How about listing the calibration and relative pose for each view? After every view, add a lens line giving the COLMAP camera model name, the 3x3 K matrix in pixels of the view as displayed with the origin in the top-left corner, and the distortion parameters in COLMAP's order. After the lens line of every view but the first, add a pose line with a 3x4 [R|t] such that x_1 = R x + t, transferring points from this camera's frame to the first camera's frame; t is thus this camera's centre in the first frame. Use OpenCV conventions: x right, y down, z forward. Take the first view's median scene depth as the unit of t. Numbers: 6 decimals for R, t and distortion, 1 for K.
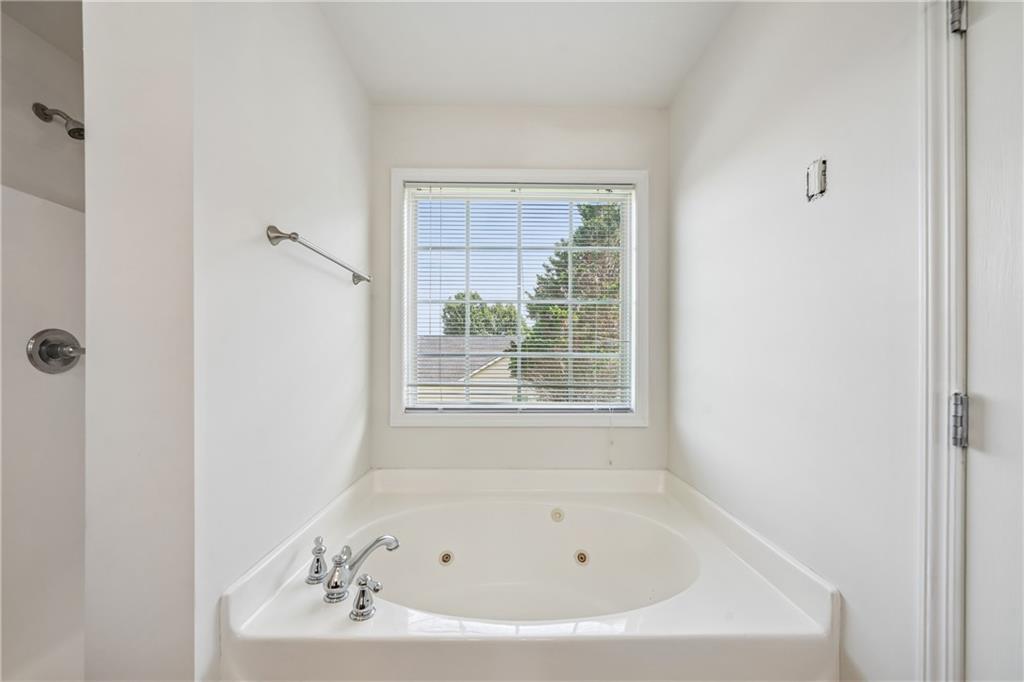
lens RADIAL K [[392.6, 0, 512.7], [0, 392.6, 352.6], [0, 0, 1]] dist [0.000230, -0.000042]
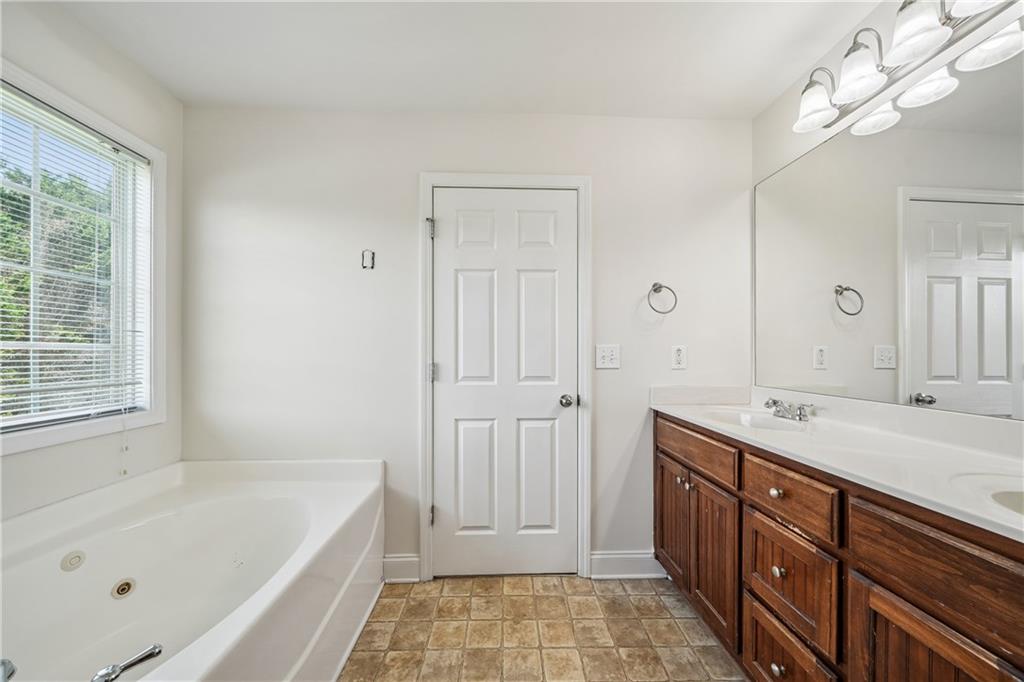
lens RADIAL K [[351.1, 0, 511.6], [0, 351.1, 339.9], [0, 0, 1]] dist [-0.000606, -0.000022]
pose [[-0.025453, 0.031666, 0.999174, -0.545442], [-0.016337, 0.999352, -0.032087, 0.002277], [-0.999543, -0.017140, -0.024919, 0.180018]]
